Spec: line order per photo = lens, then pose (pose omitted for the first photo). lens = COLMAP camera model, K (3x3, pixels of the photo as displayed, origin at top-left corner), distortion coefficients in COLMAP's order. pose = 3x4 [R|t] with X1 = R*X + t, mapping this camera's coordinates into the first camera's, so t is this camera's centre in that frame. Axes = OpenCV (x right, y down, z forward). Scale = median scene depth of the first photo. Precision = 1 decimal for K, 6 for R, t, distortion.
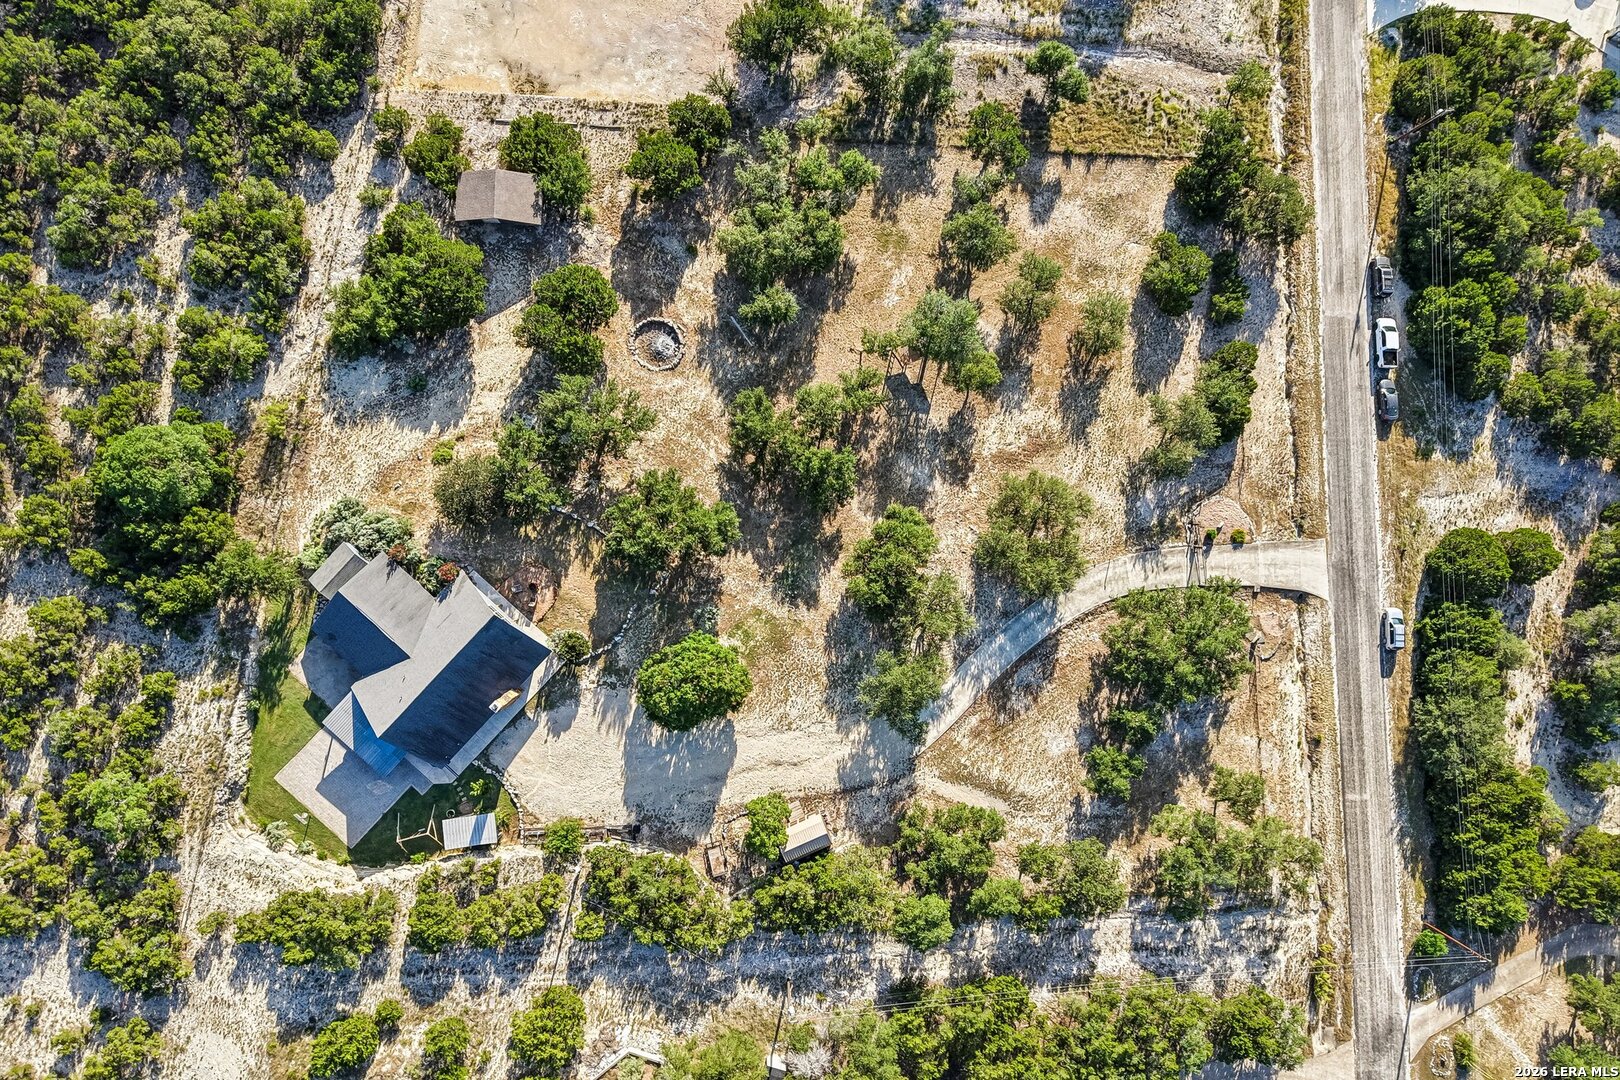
lens RADIAL K [[1093.4, 0, 799.8], [0, 1093.4, 537.5], [0, 0, 1]] dist [0.000986, -0.000949]
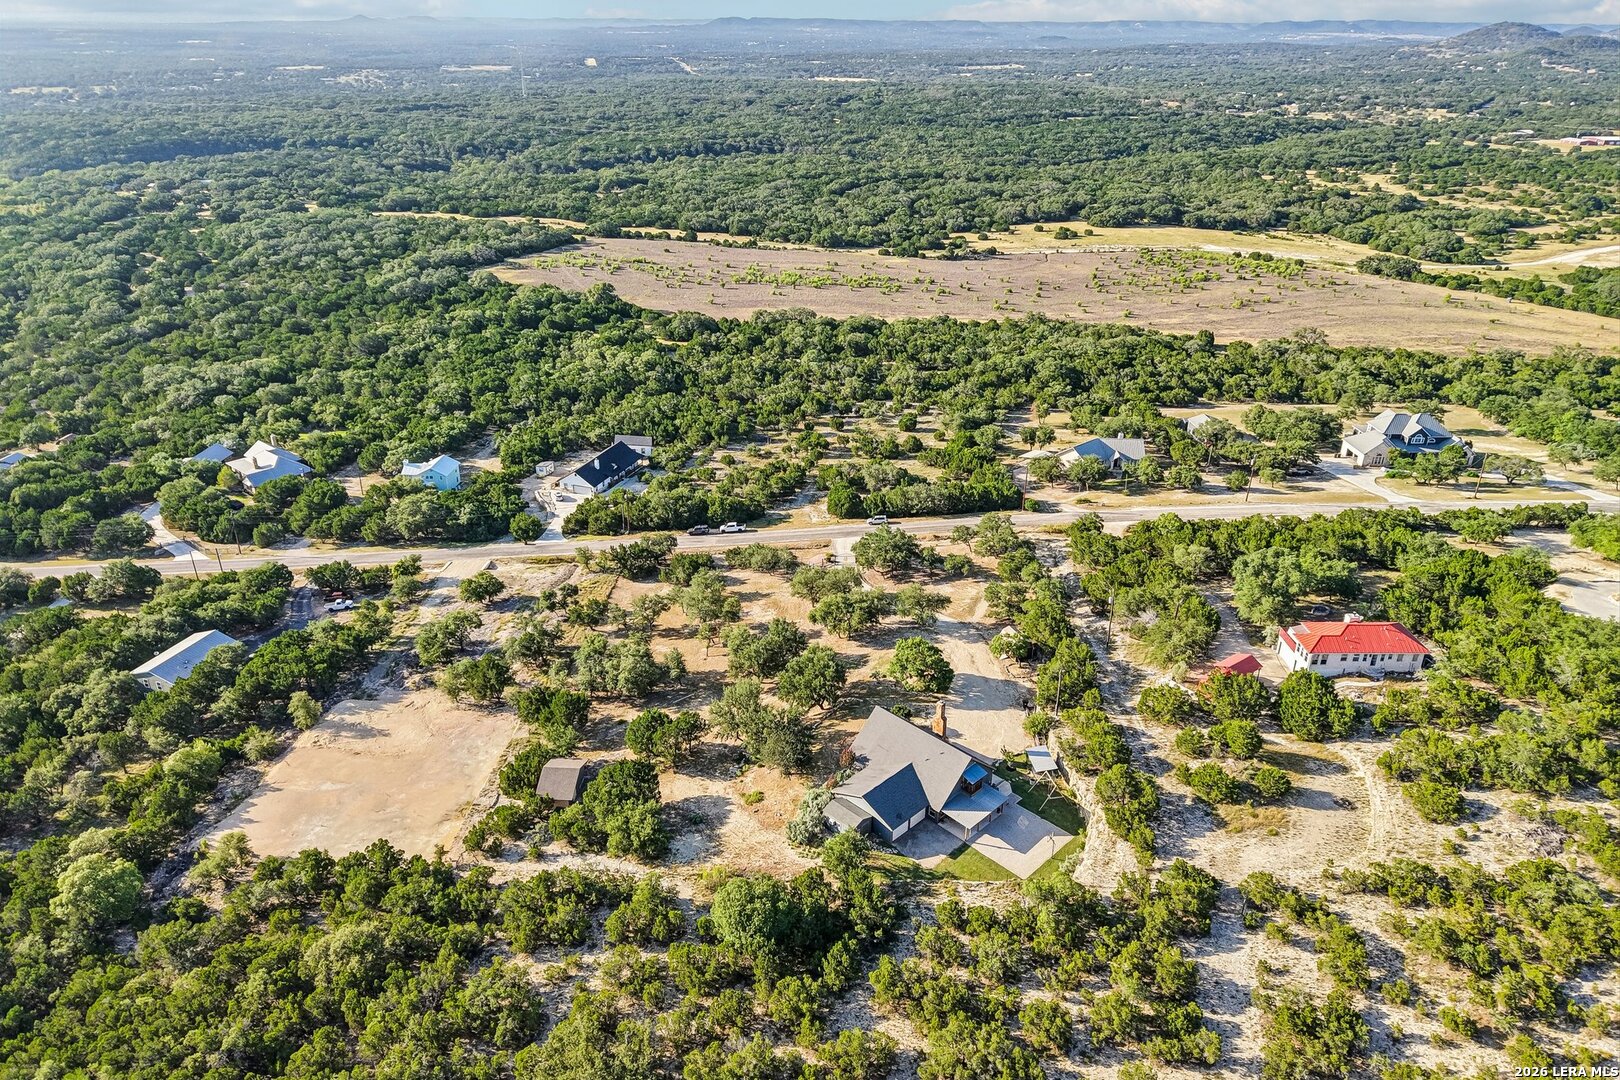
lens RADIAL K [[1093.4, 0, 799.8], [0, 1093.4, 537.5], [0, 0, 1]] dist [0.000986, -0.000949]
pose [[0.056418, -0.448450, 0.892026, -1.235928], [0.998093, 0.047744, -0.039124, 0.042243], [-0.025044, 0.892532, 0.450288, 0.146009]]
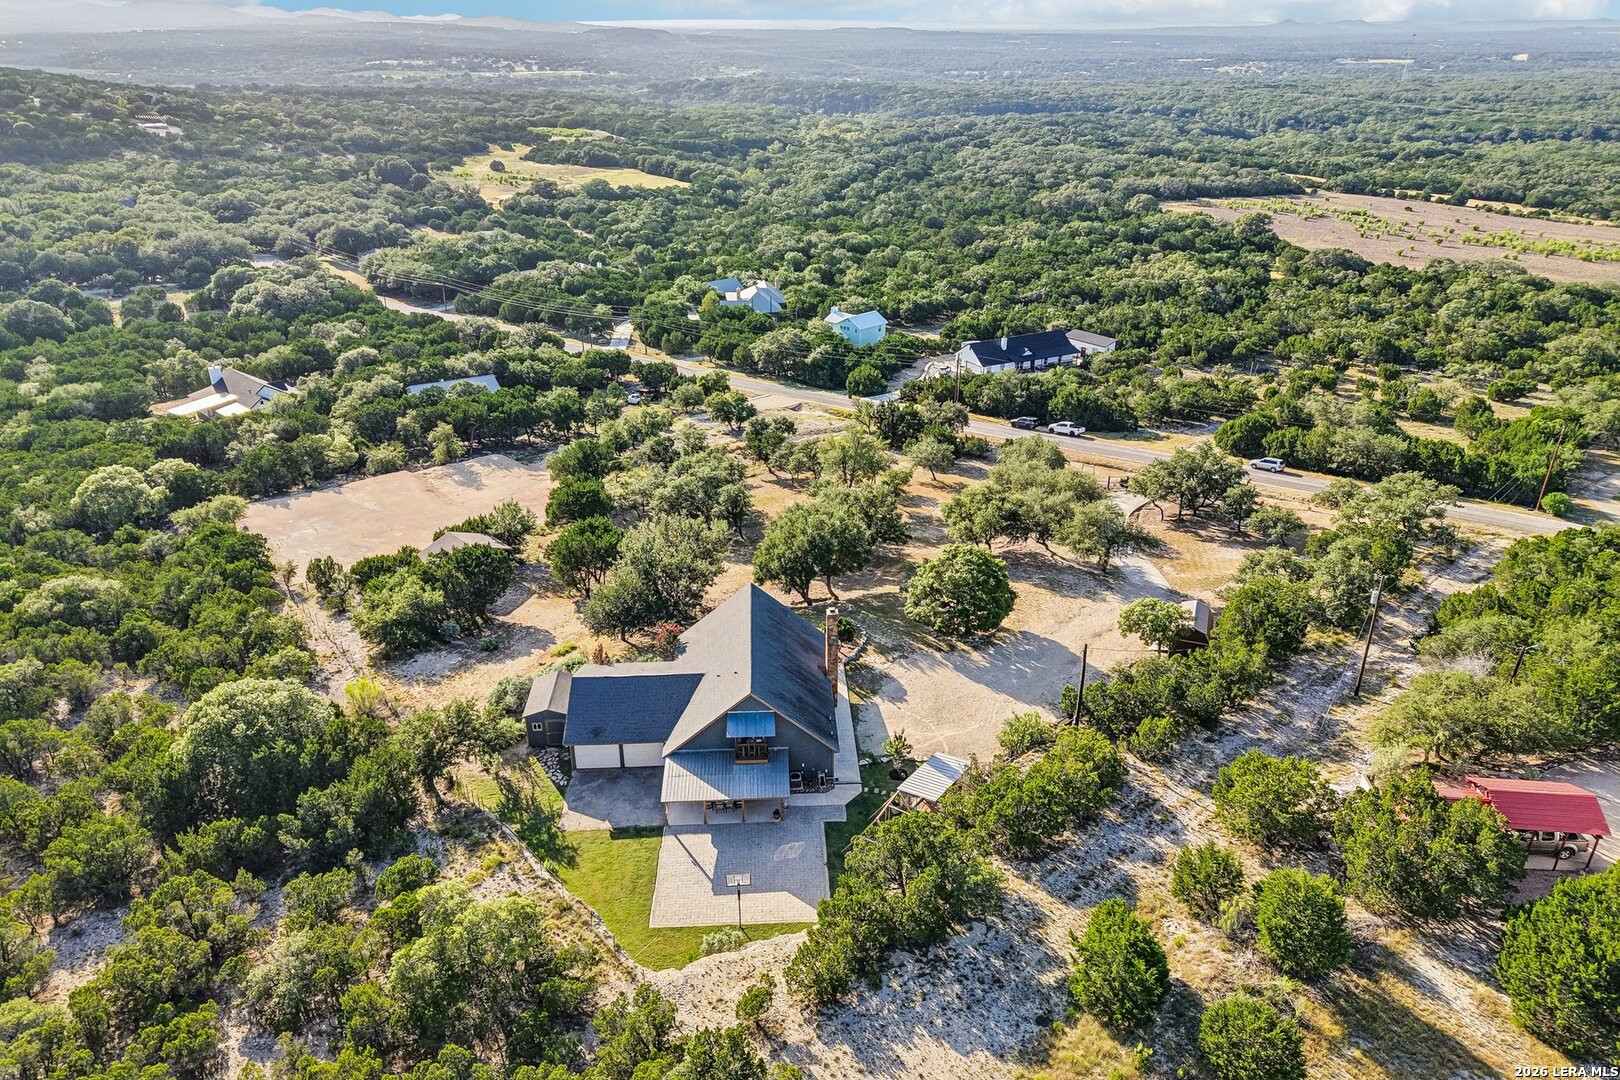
lens RADIAL K [[1093.4, 0, 799.8], [0, 1093.4, 537.5], [0, 0, 1]] dist [0.000986, -0.000949]
pose [[0.714660, -0.317746, 0.623136, -0.627577], [0.699463, 0.320035, -0.639006, 0.571844], [0.003616, 0.892533, 0.450968, 0.520683]]
